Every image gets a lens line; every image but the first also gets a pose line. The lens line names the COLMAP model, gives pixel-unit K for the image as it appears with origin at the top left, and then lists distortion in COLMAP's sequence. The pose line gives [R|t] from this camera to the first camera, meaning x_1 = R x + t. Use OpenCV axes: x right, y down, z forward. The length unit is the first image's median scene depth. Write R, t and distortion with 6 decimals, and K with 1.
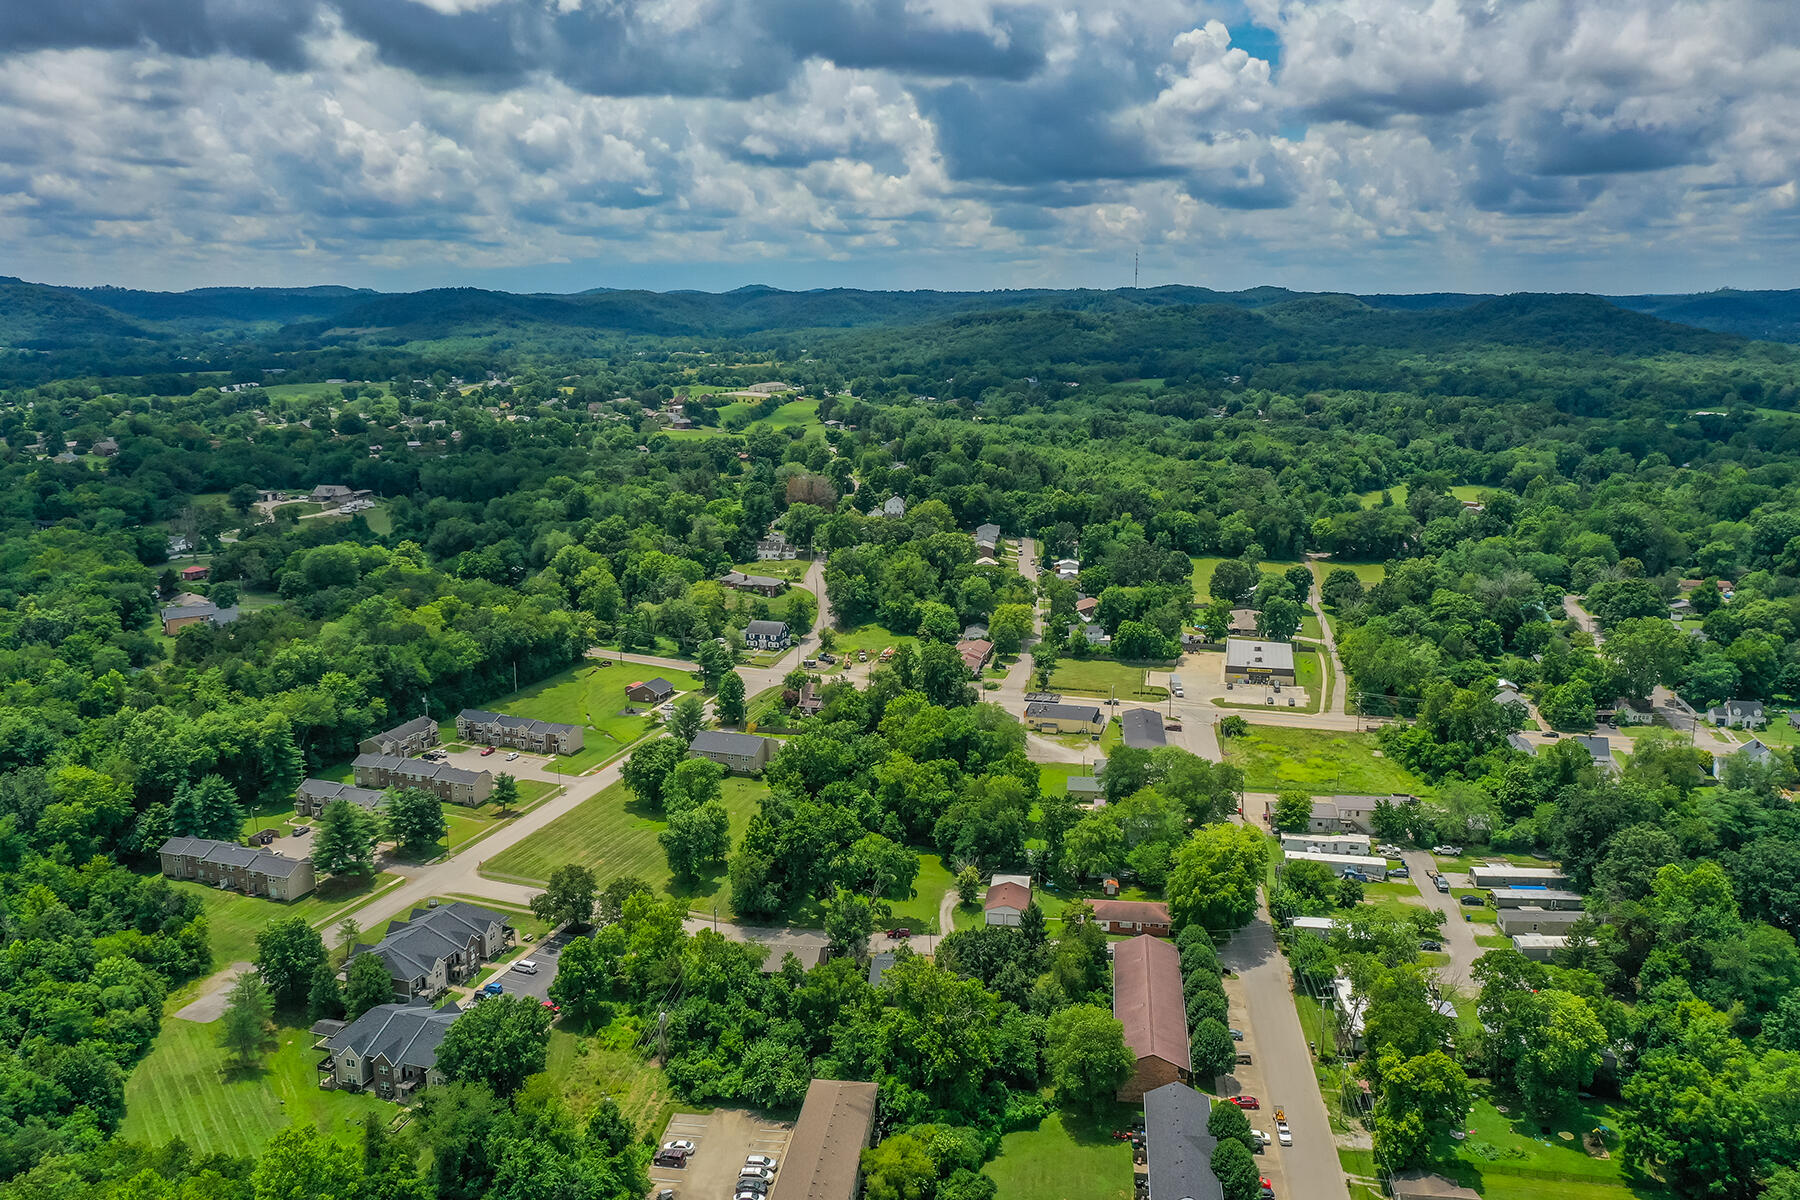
lens RADIAL K [[1429.9, 0, 897.7], [0, 1429.9, 586.5], [0, 0, 1]] dist [0.010208, 0.000835]
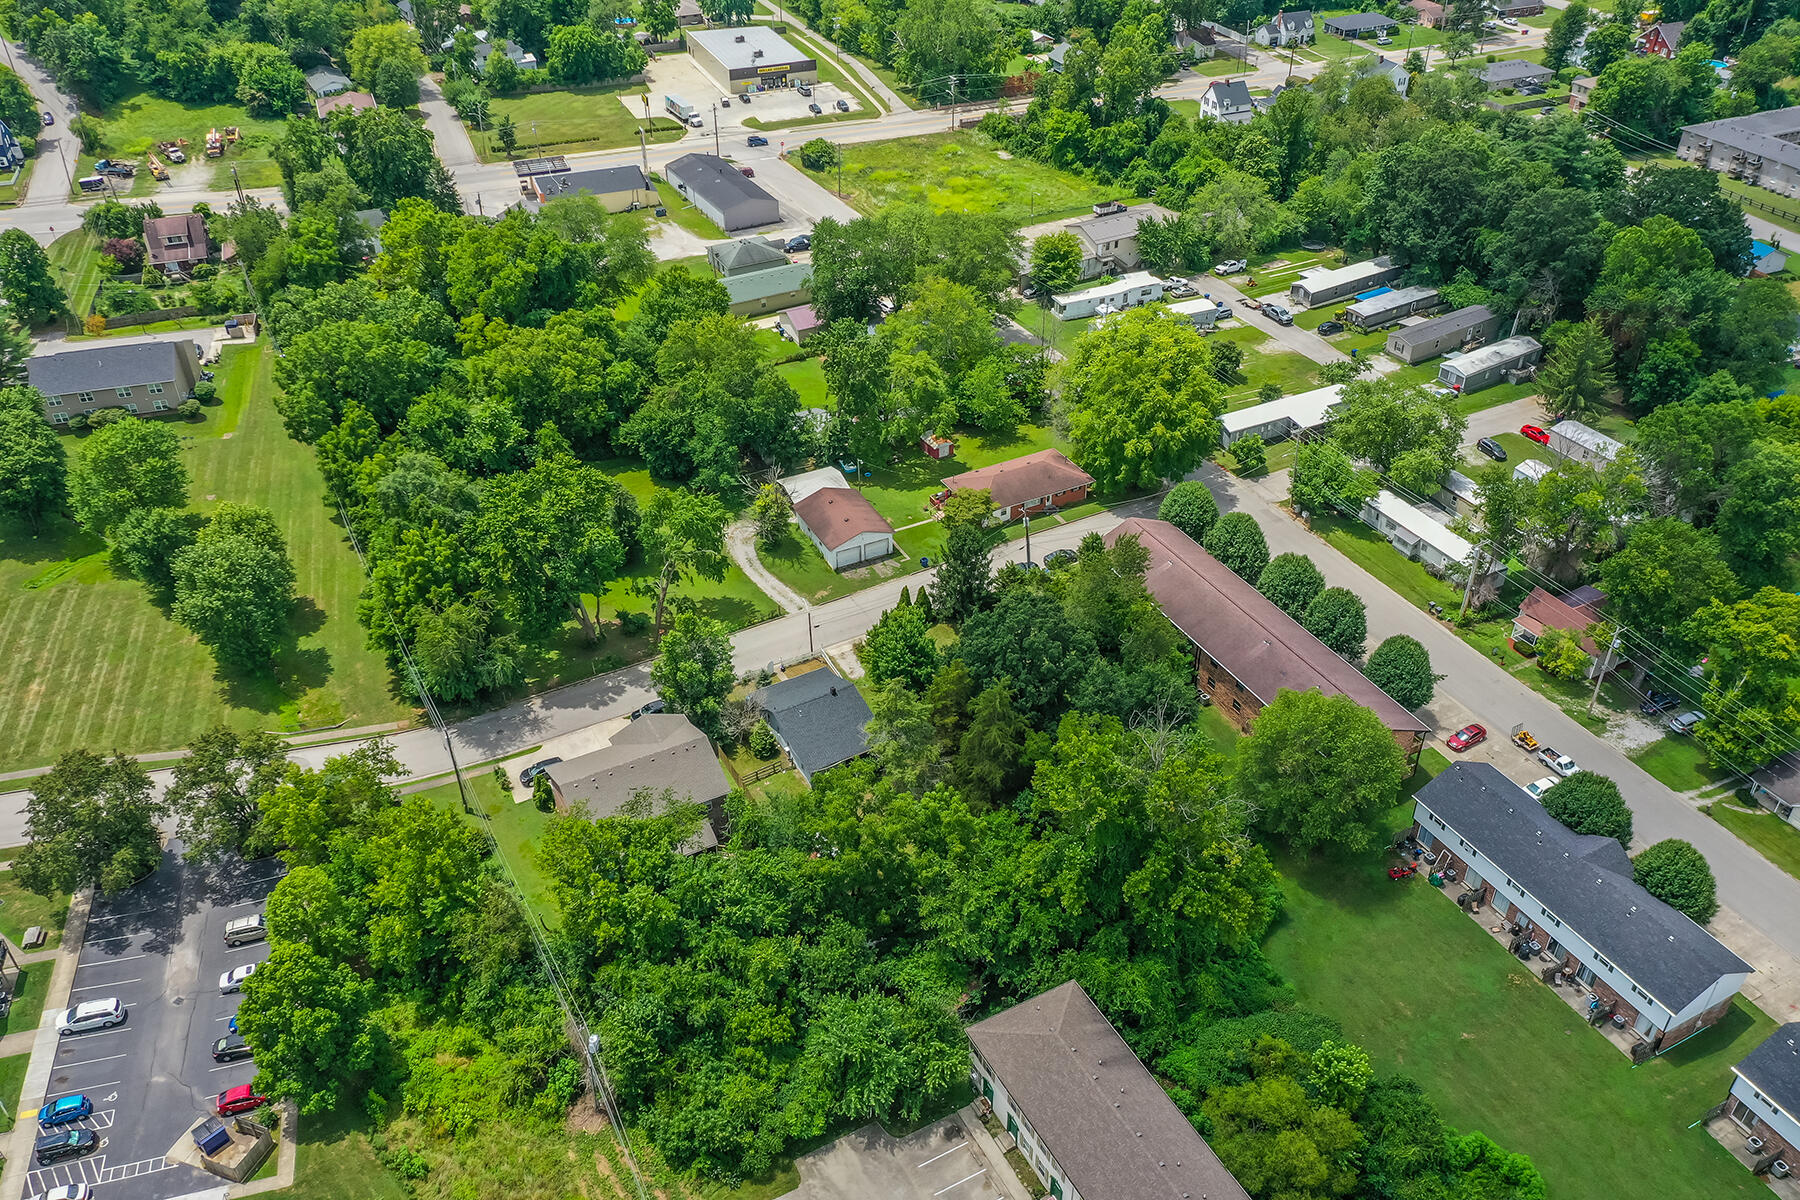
lens RADIAL K [[1429.9, 0, 897.7], [0, 1429.9, 586.5], [0, 0, 1]] dist [0.010208, 0.000835]
pose [[0.820199, -0.334141, 0.464354, -0.156369], [0.124374, 0.896432, 0.425372, -0.009952], [-0.558395, -0.291136, 0.776811, 0.395696]]
